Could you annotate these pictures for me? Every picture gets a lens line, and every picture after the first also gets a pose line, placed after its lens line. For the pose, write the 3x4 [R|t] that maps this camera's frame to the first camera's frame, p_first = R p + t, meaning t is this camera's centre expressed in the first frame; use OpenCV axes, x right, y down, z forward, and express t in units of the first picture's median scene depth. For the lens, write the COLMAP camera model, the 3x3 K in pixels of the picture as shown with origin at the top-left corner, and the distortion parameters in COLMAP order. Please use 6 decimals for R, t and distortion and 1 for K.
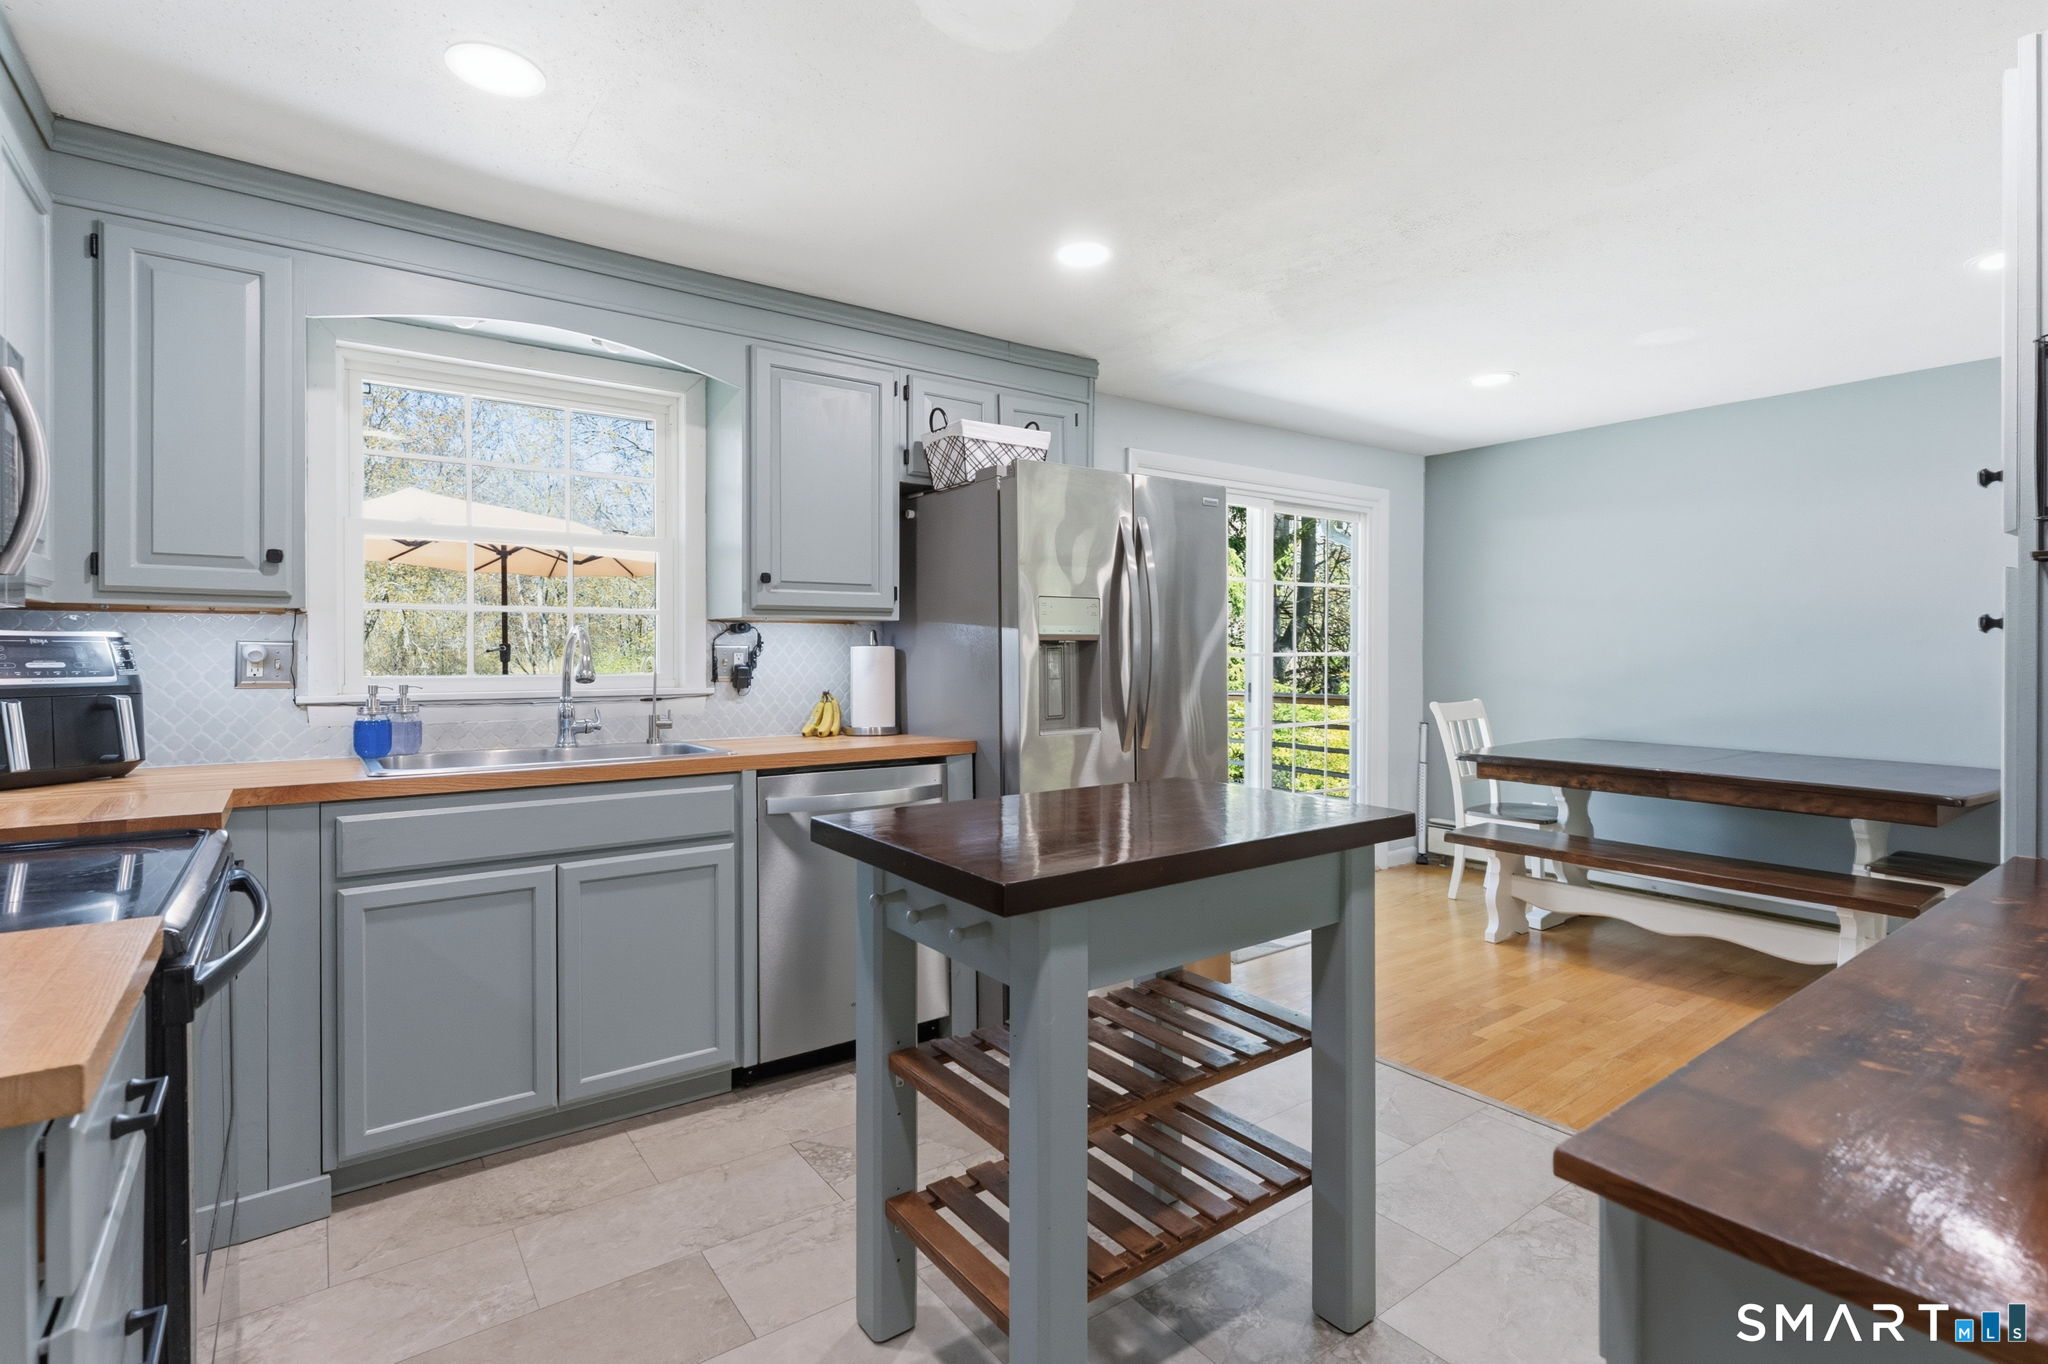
lens RADIAL K [[970.8, 0, 1033.5], [0, 970.8, 651.3], [0, 0, 1]] dist [-0.002195, -0.000396]
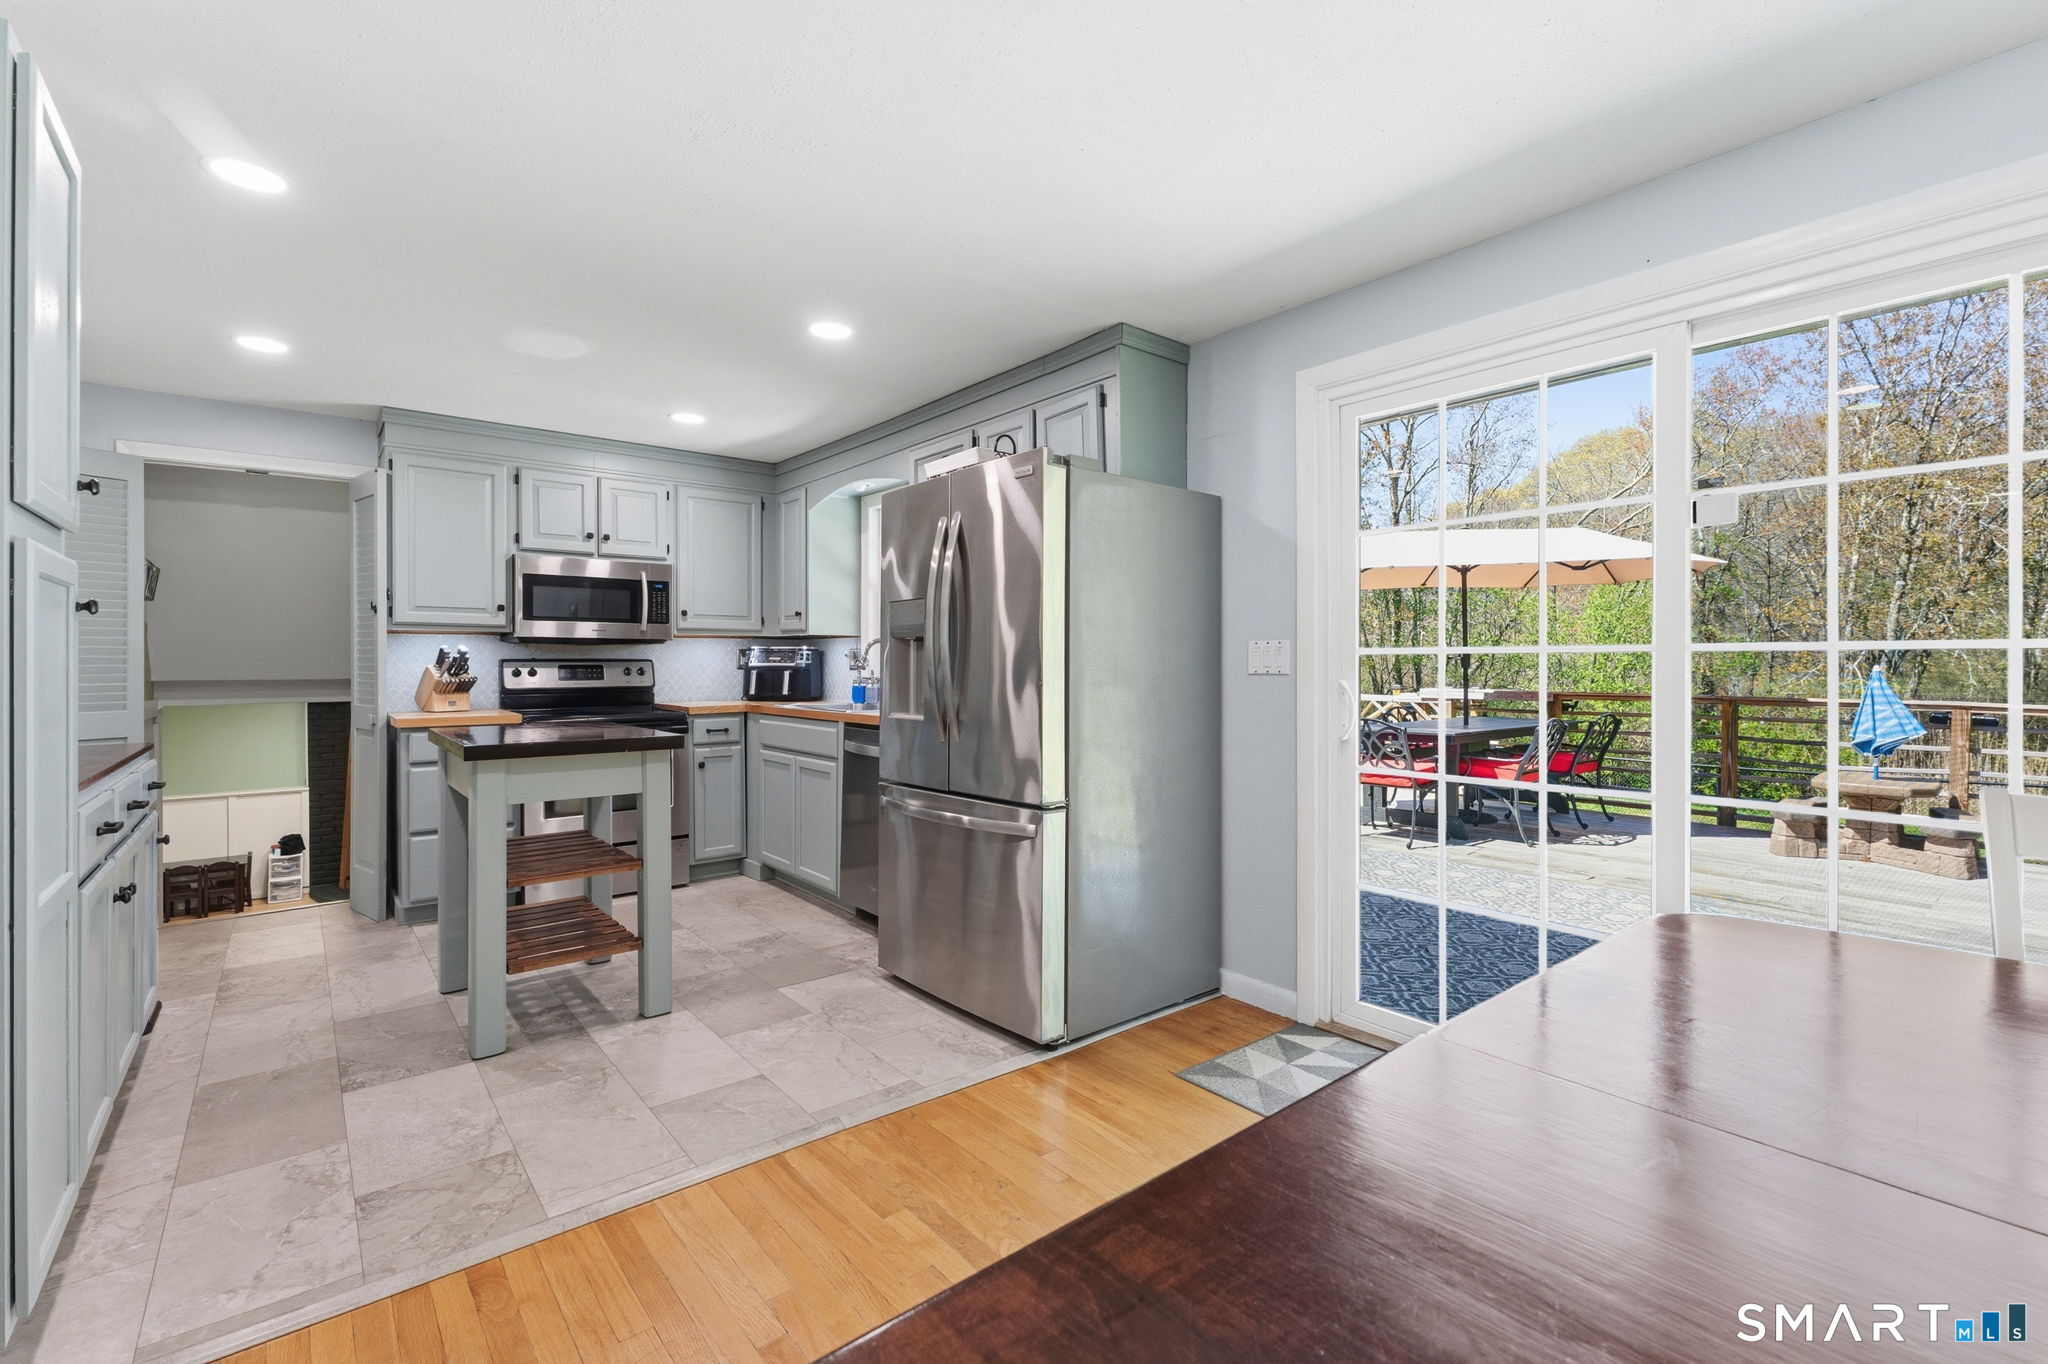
lens RADIAL K [[913.6, 0, 1027.7], [0, 913.6, 657.5], [0, 0, 1]] dist [-0.001649, -0.000536]
pose [[0.040360, -0.010181, -0.999133, 1.076285], [-0.001964, 0.999945, -0.010269, 0.023173], [0.999183, 0.002376, 0.040338, 1.050434]]
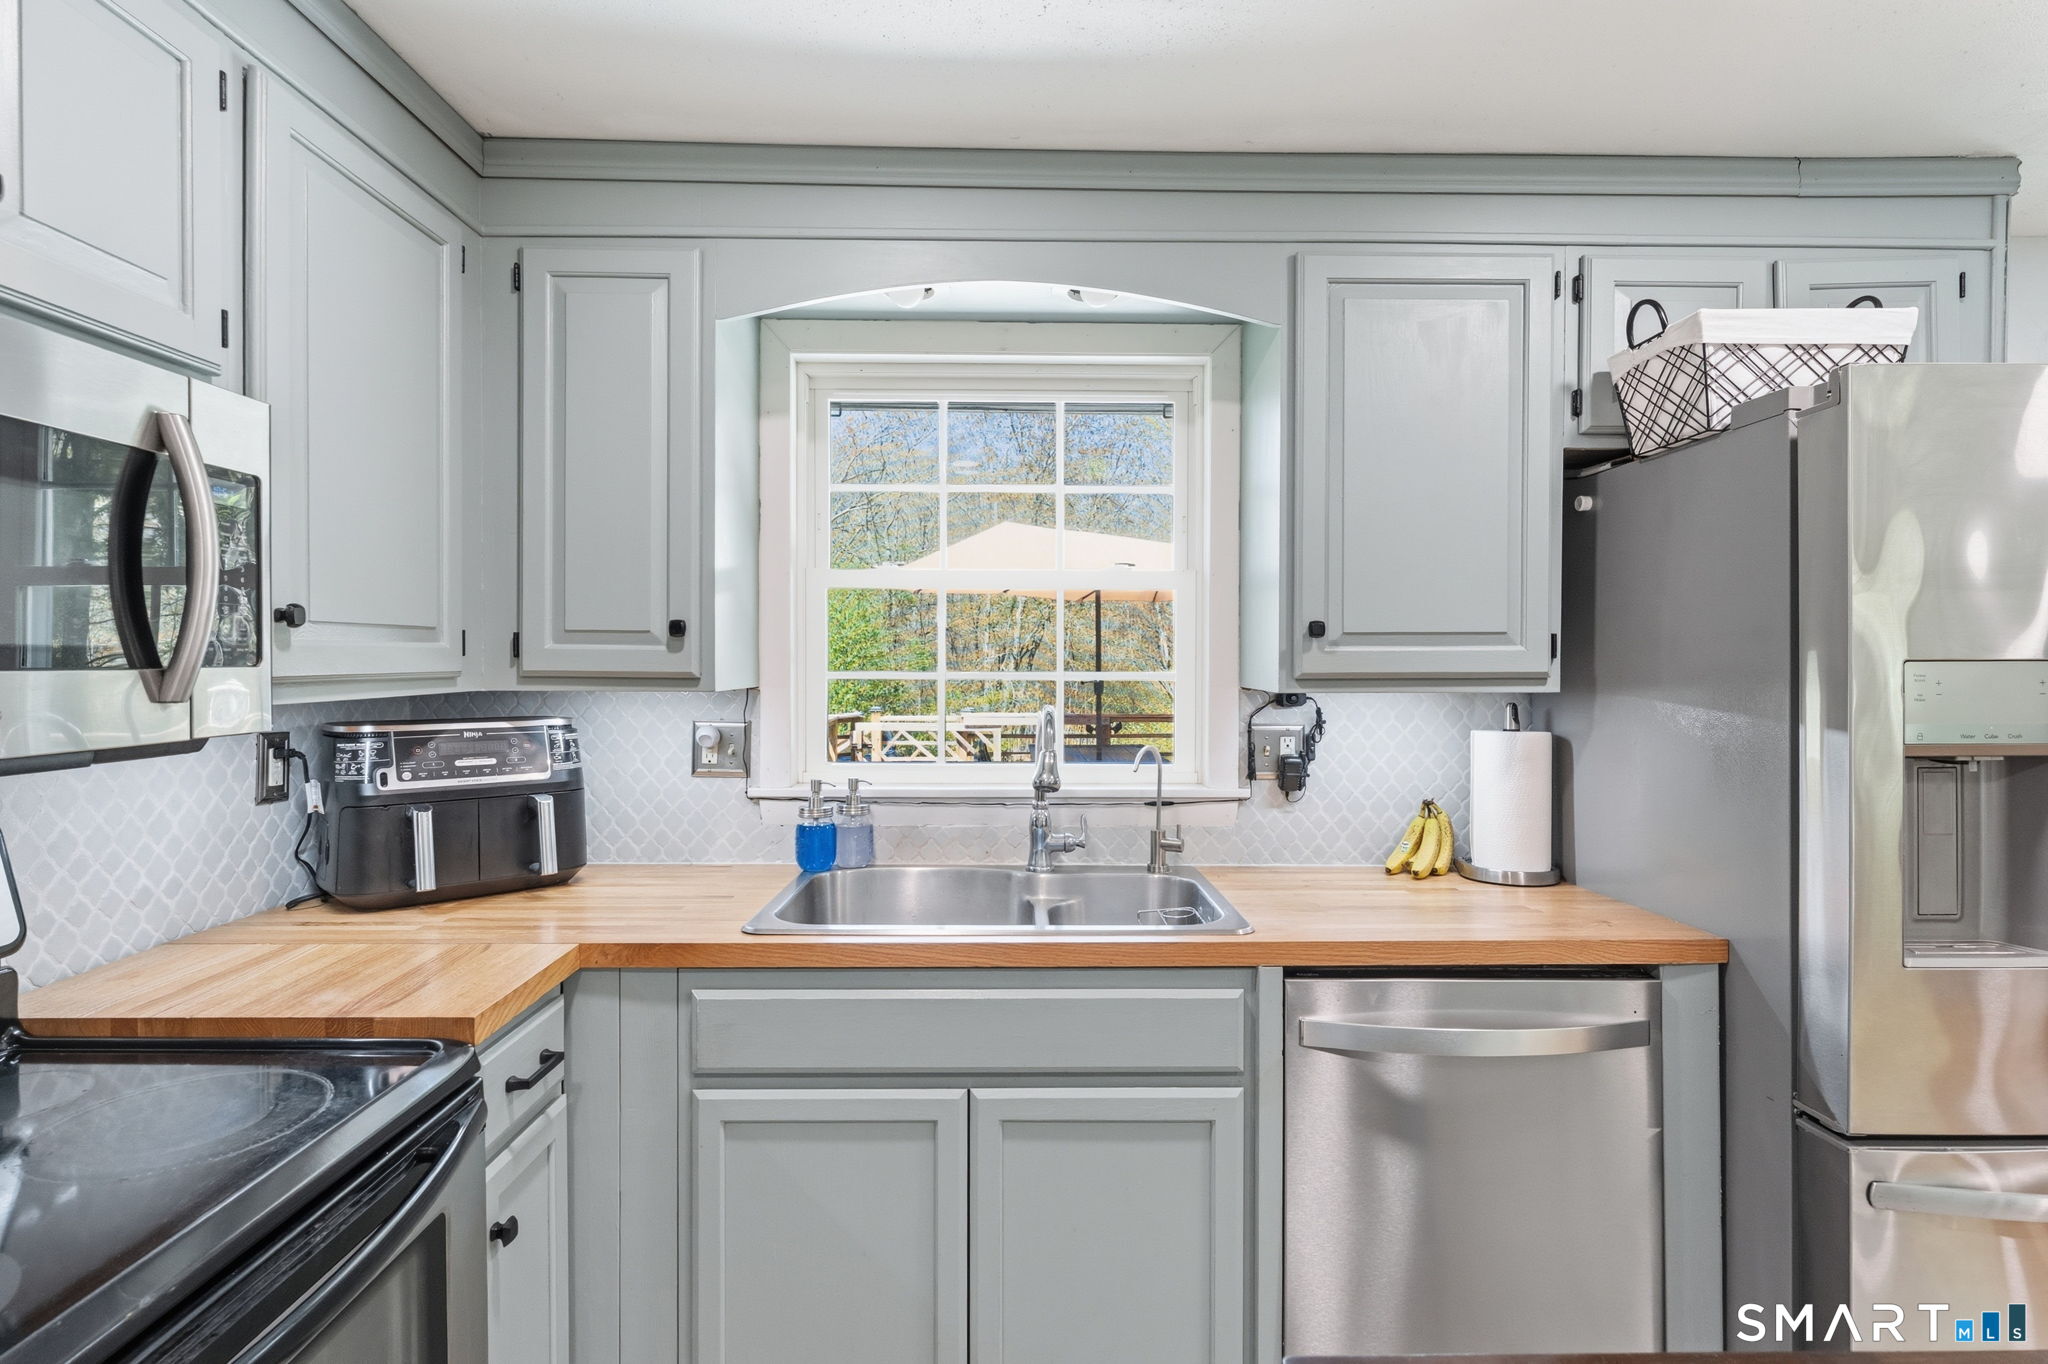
lens RADIAL K [[1012.5, 0, 1019.8], [0, 1012.5, 670.9], [0, 0, 1]] dist [-0.000067, 0.000627]
pose [[0.808623, 0.008166, -0.588270, -0.048302], [-0.003806, 0.999955, 0.008650, -0.051392], [0.588314, -0.004755, 0.808618, 0.353580]]
